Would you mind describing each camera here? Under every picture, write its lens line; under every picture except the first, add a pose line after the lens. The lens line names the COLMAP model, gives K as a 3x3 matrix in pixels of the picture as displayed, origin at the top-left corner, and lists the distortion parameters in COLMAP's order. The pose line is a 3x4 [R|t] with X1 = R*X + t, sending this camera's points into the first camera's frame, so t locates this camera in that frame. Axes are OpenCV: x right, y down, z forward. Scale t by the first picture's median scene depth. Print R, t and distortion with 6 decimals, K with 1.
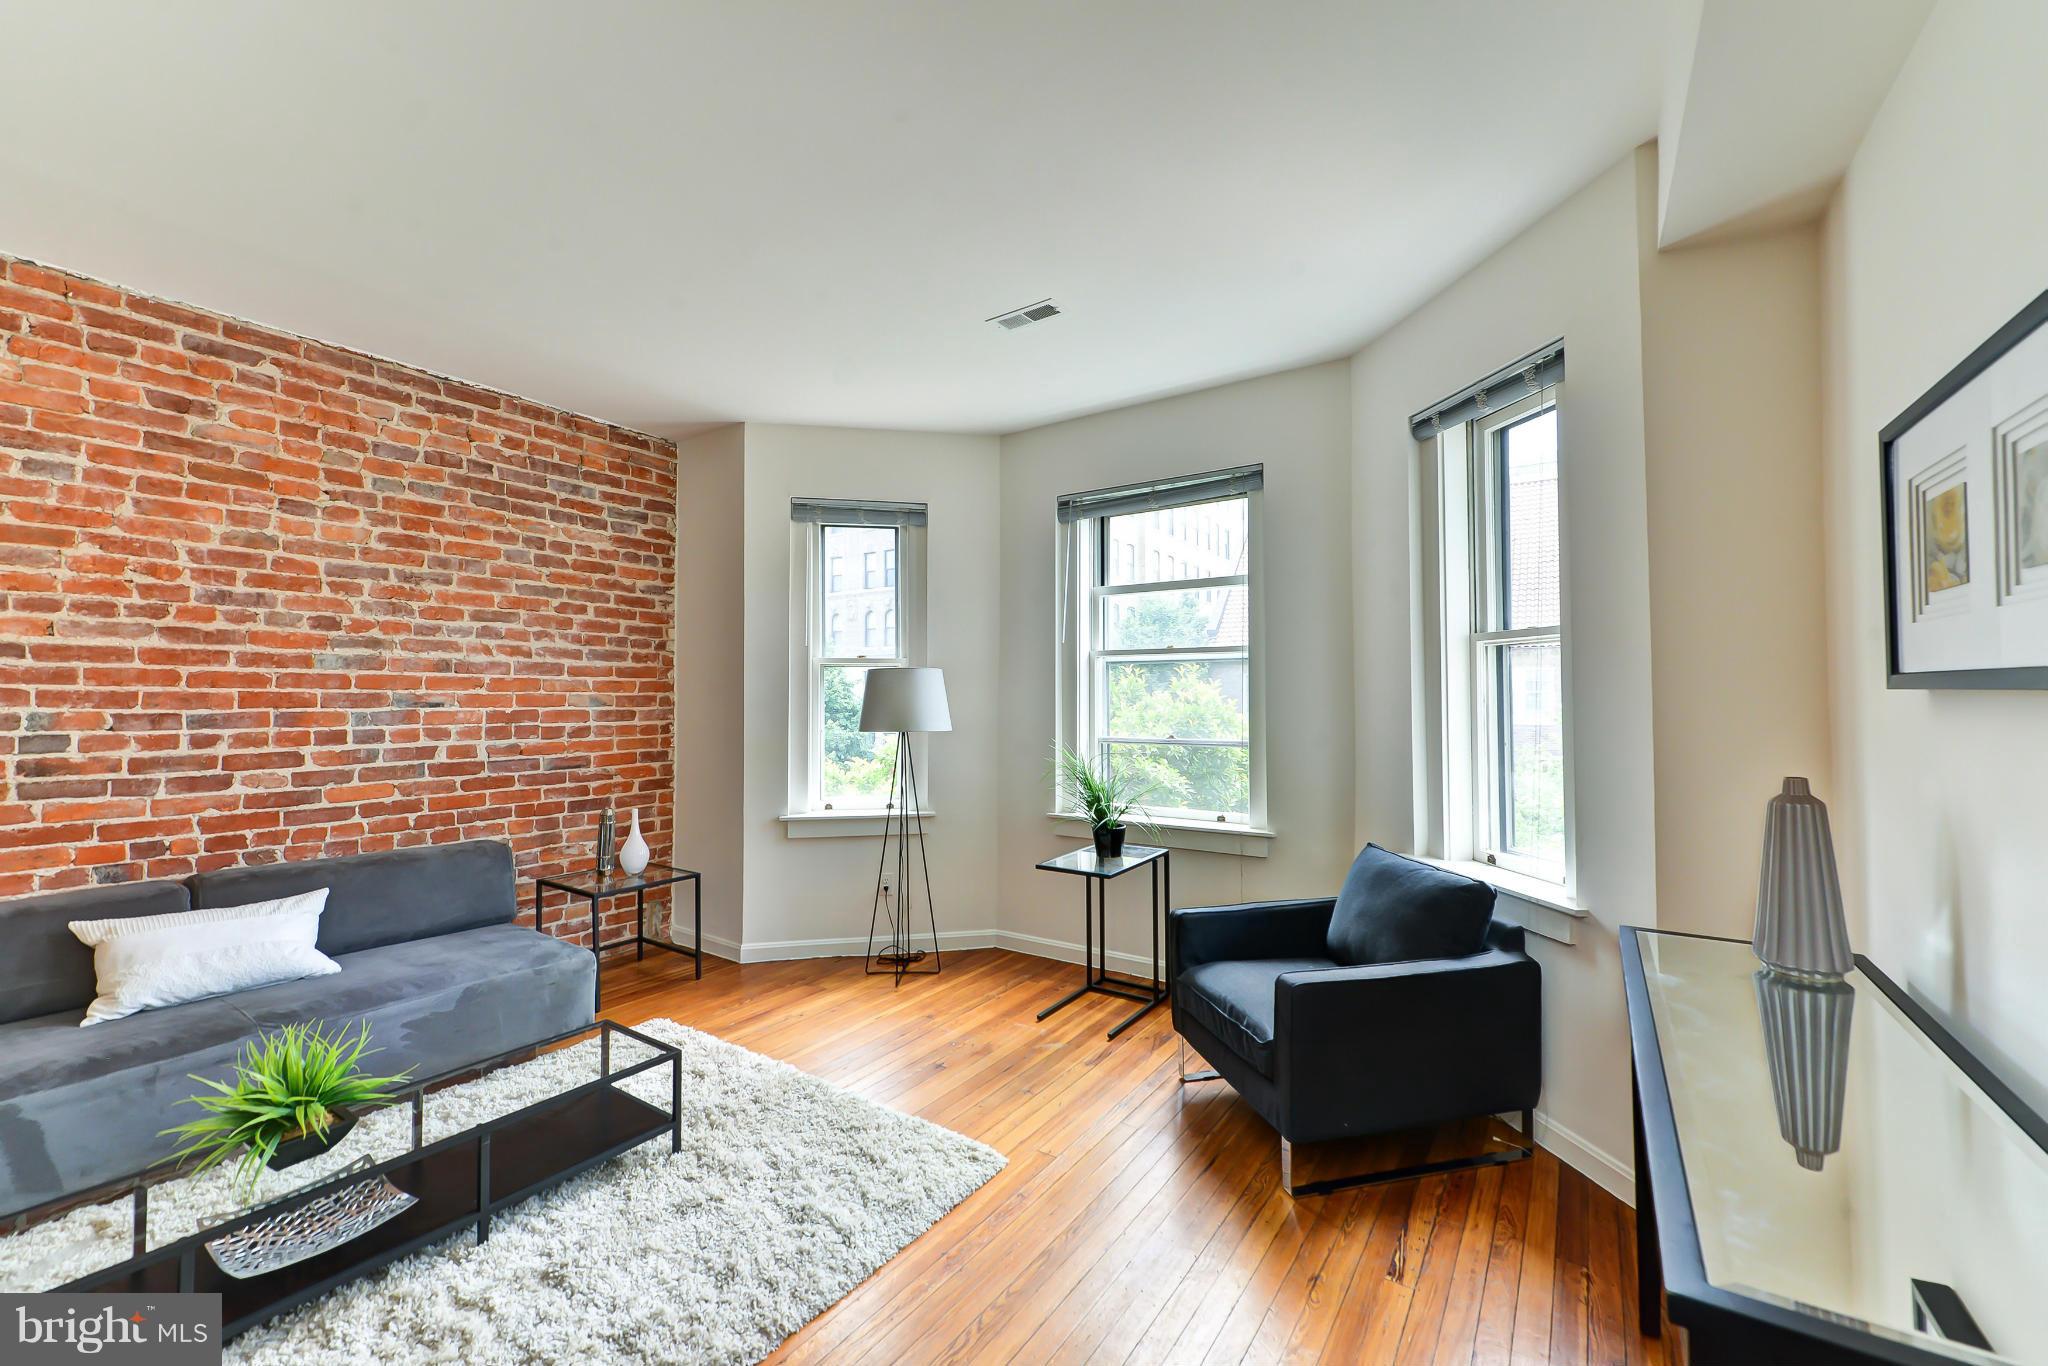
lens RADIAL K [[812.4, 0, 1038.7], [0, 812.4, 683.7], [0, 0, 1]] dist [0.002911, -0.000881]
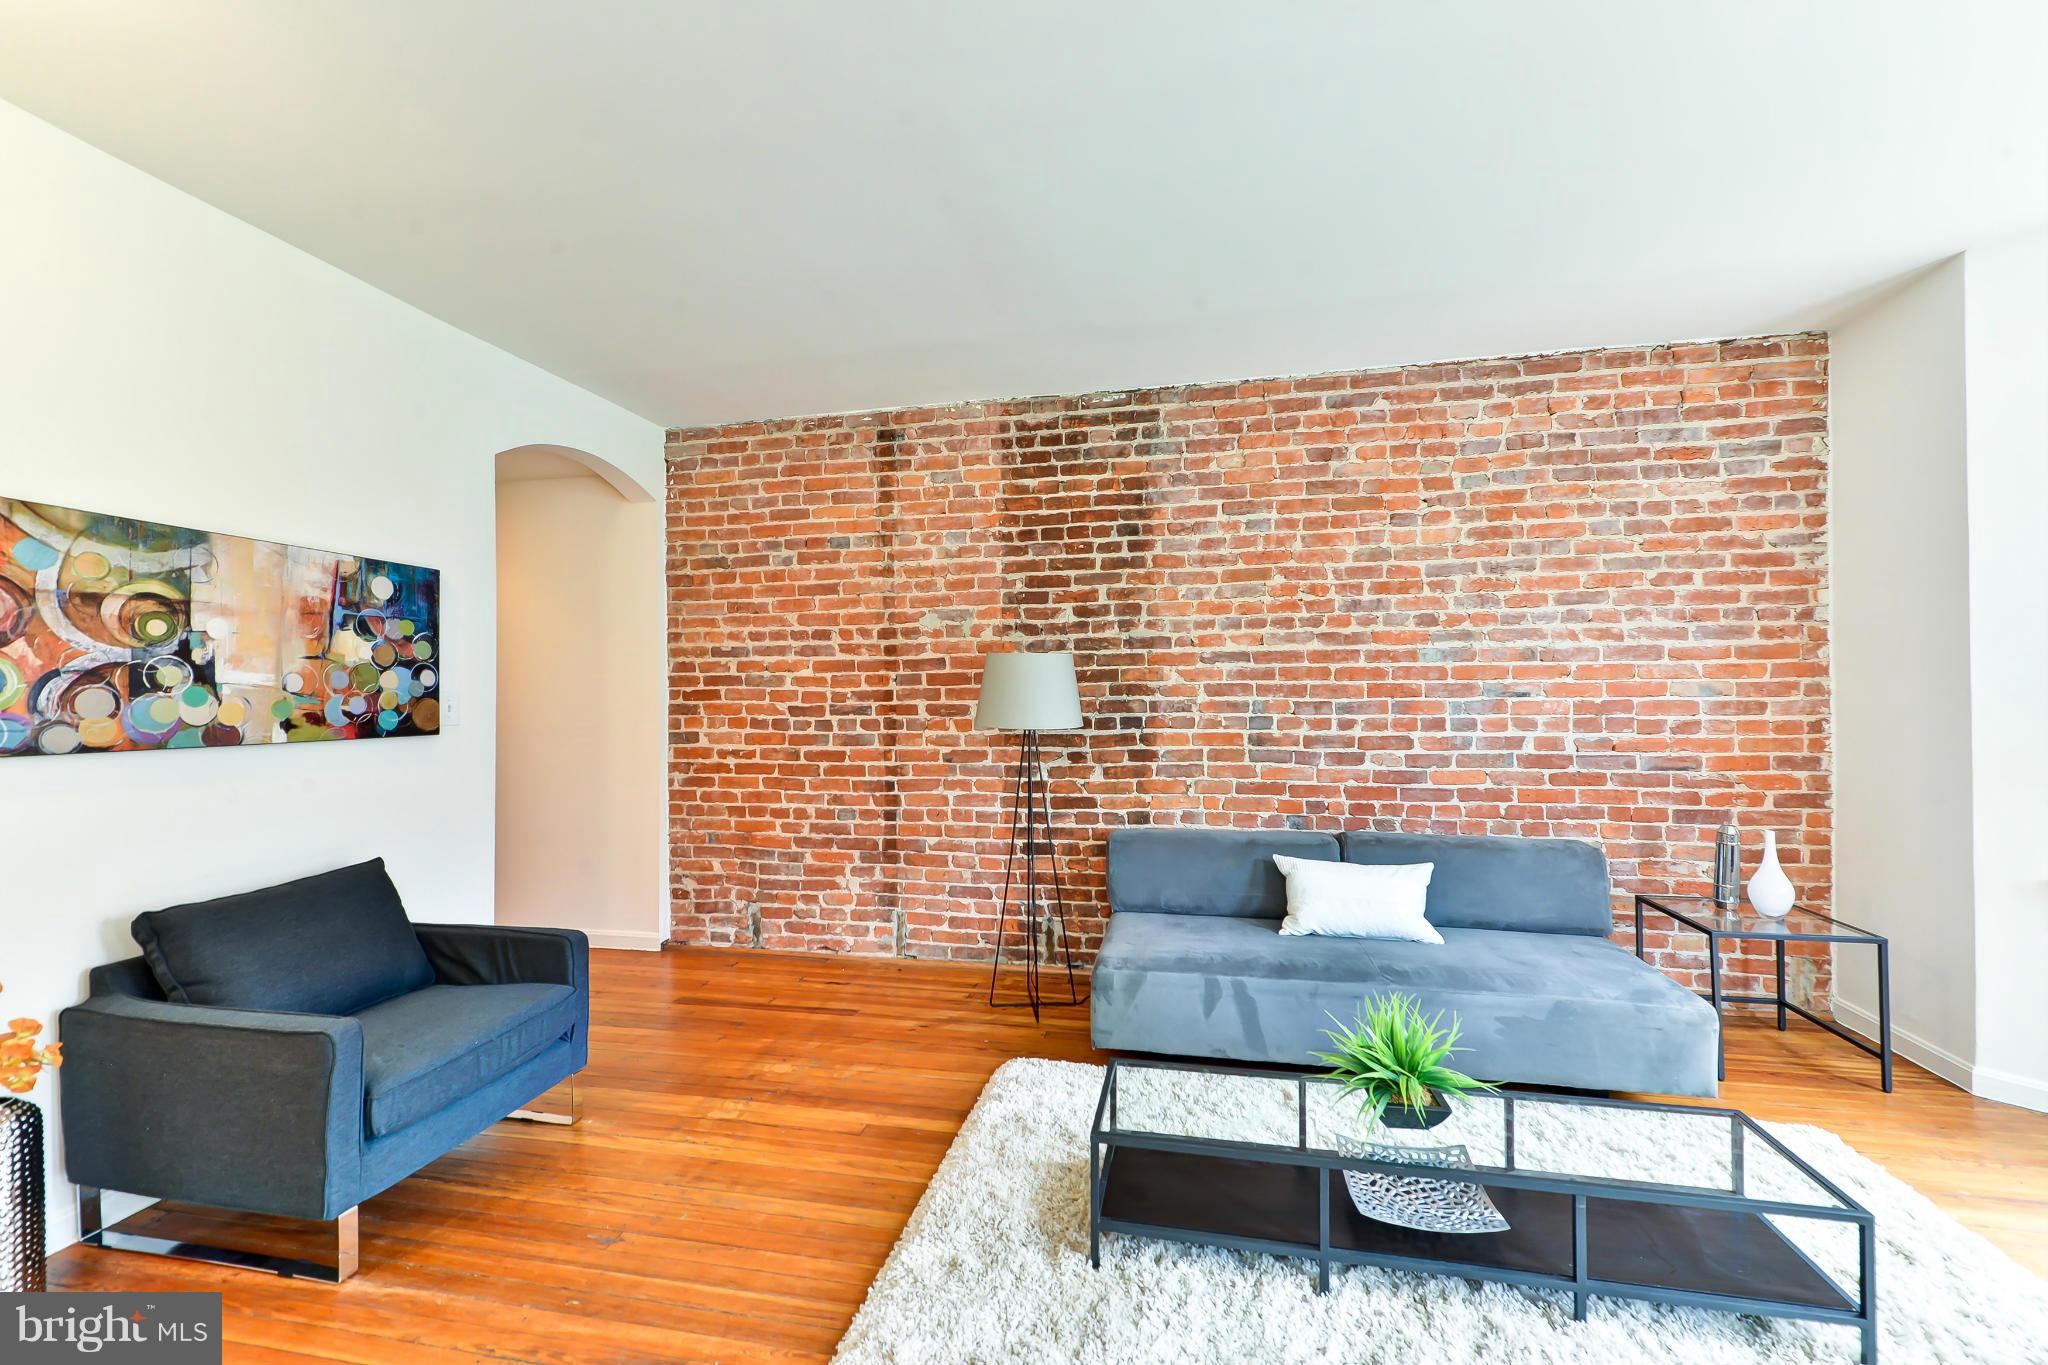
lens RADIAL K [[812.4, 0, 1039.7], [0, 812.4, 692.4], [0, 0, 1]] dist [0.002911, -0.000881]
pose [[0.380714, -0.004661, -0.924681, -0.060904], [0.025243, 0.999667, 0.005354, 0.003892], [0.924348, -0.025380, 0.380705, 0.095927]]
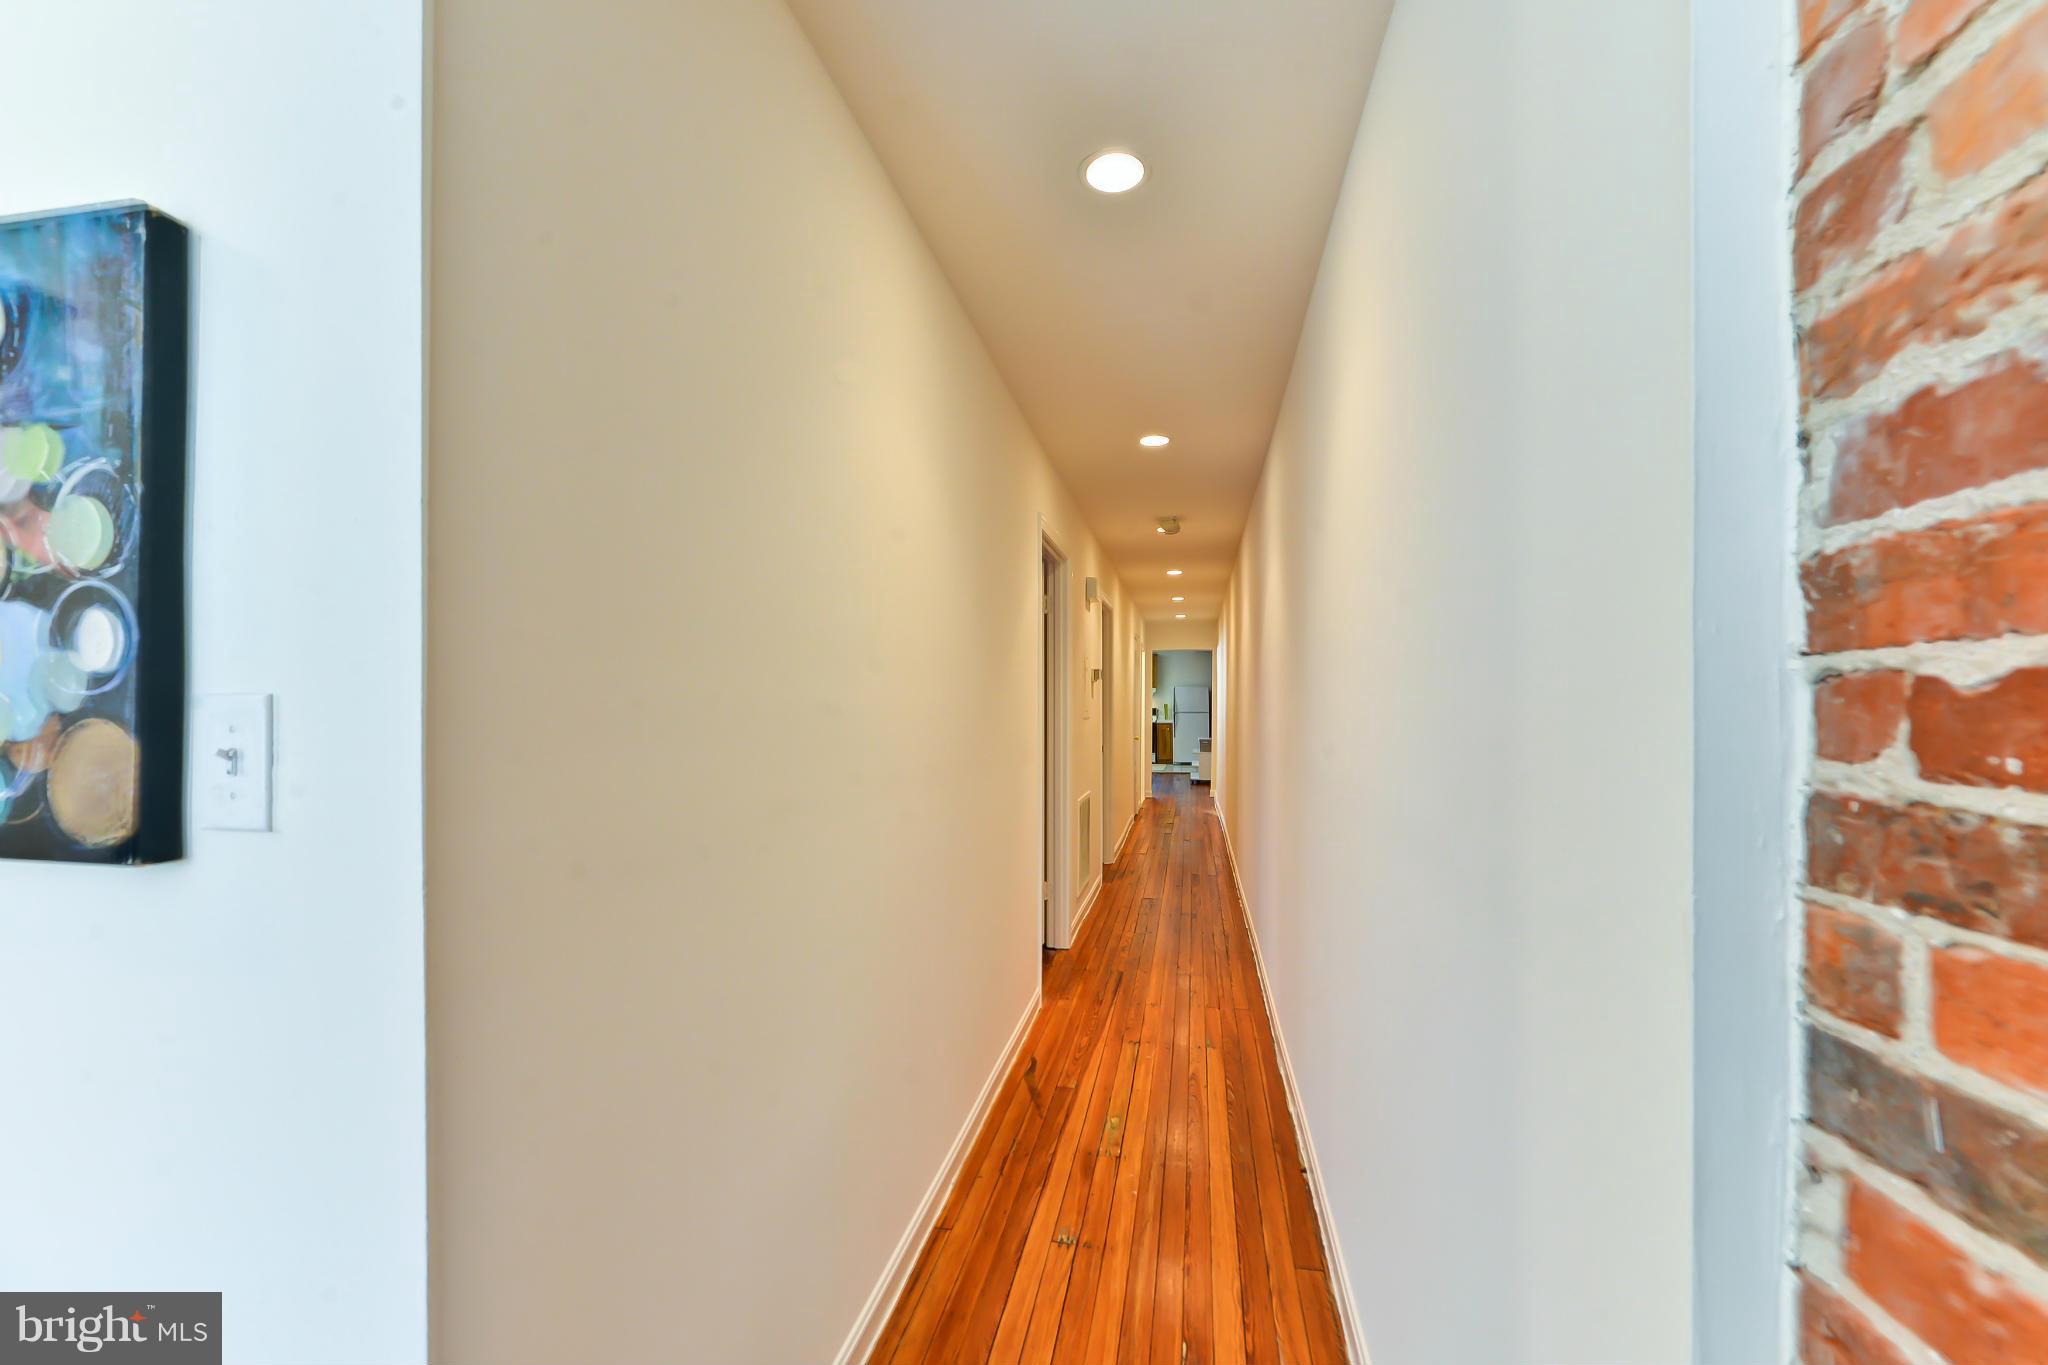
lens RADIAL K [[812.4, 0, 1037.6], [0, 812.4, 689.5], [0, 0, 1]] dist [0.002911, -0.000881]
pose [[-0.918001, -0.003884, -0.396559, -1.265659], [0.007346, 0.999614, -0.026797, -0.001899], [0.396510, -0.027513, -0.917618, 0.128104]]
